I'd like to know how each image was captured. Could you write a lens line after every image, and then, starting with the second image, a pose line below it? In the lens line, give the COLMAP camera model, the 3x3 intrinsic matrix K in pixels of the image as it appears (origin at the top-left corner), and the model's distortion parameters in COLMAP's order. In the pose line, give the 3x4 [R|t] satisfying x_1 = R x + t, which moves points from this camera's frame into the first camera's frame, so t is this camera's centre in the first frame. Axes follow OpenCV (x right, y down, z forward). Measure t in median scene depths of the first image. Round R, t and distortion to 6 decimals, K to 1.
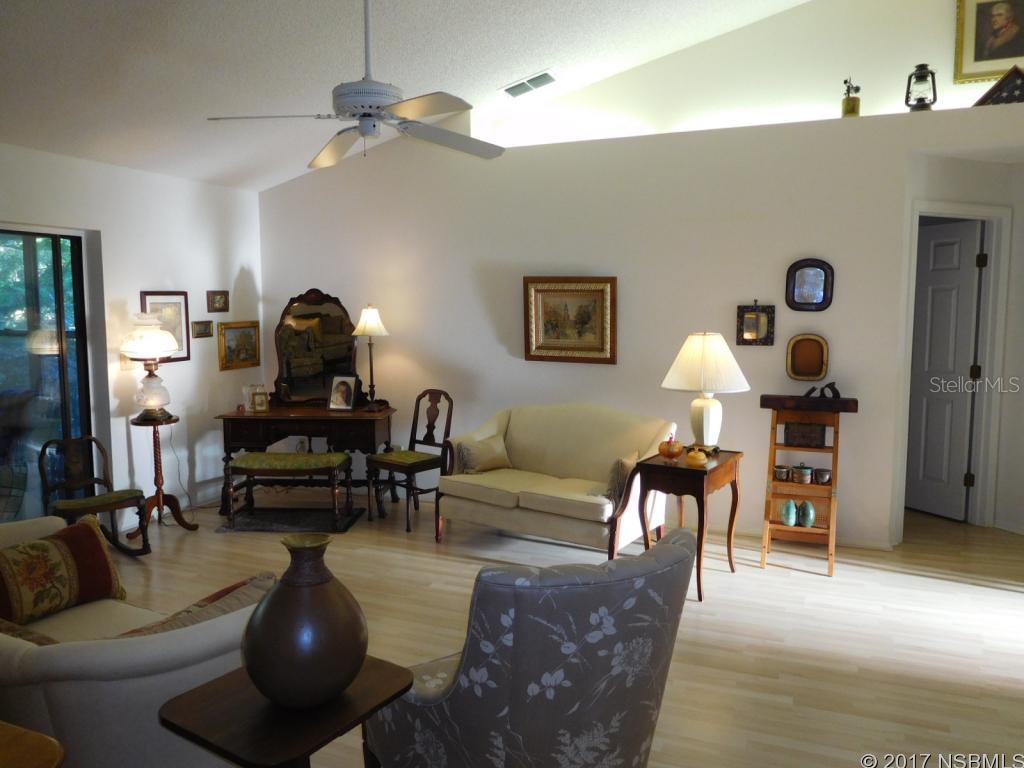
lens RADIAL K [[763.8, 0, 513.2], [0, 763.8, 385.3], [0, 0, 1]] dist [-0.020231, 0.004031]
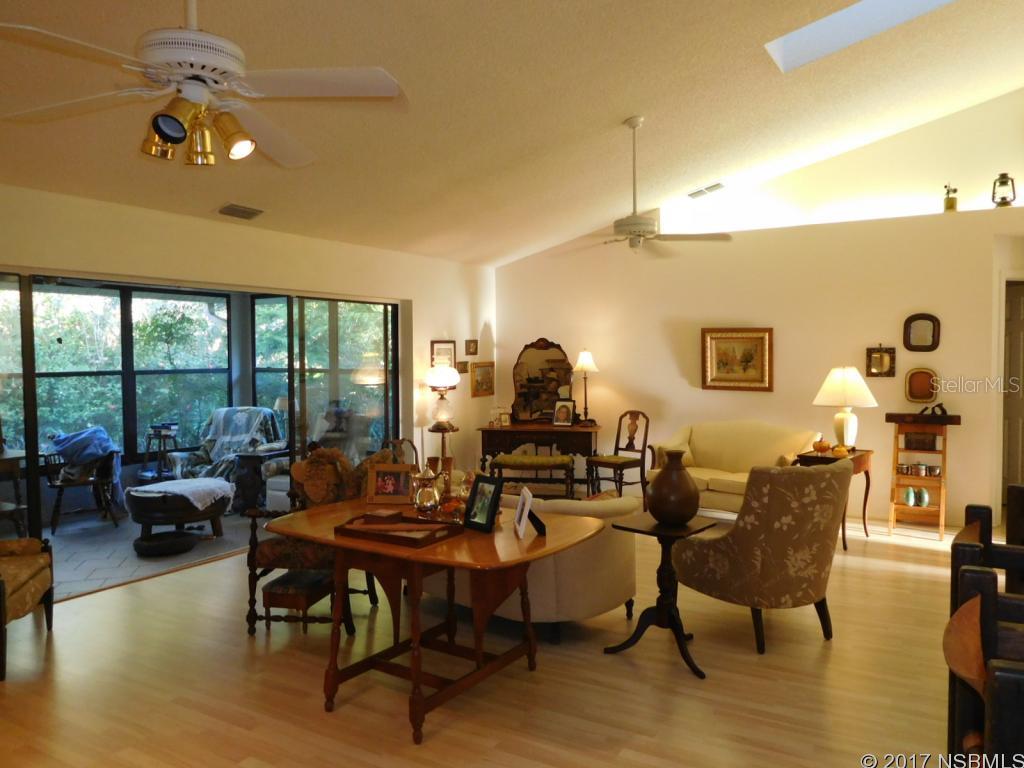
lens RADIAL K [[763.8, 0, 513.2], [0, 763.8, 385.3], [0, 0, 1]] dist [-0.020231, 0.004031]
pose [[0.990104, 0.000403, -0.140332, -0.146299], [-0.008836, 0.998190, -0.059480, 0.050567], [0.140054, 0.060132, 0.988316, -0.446935]]
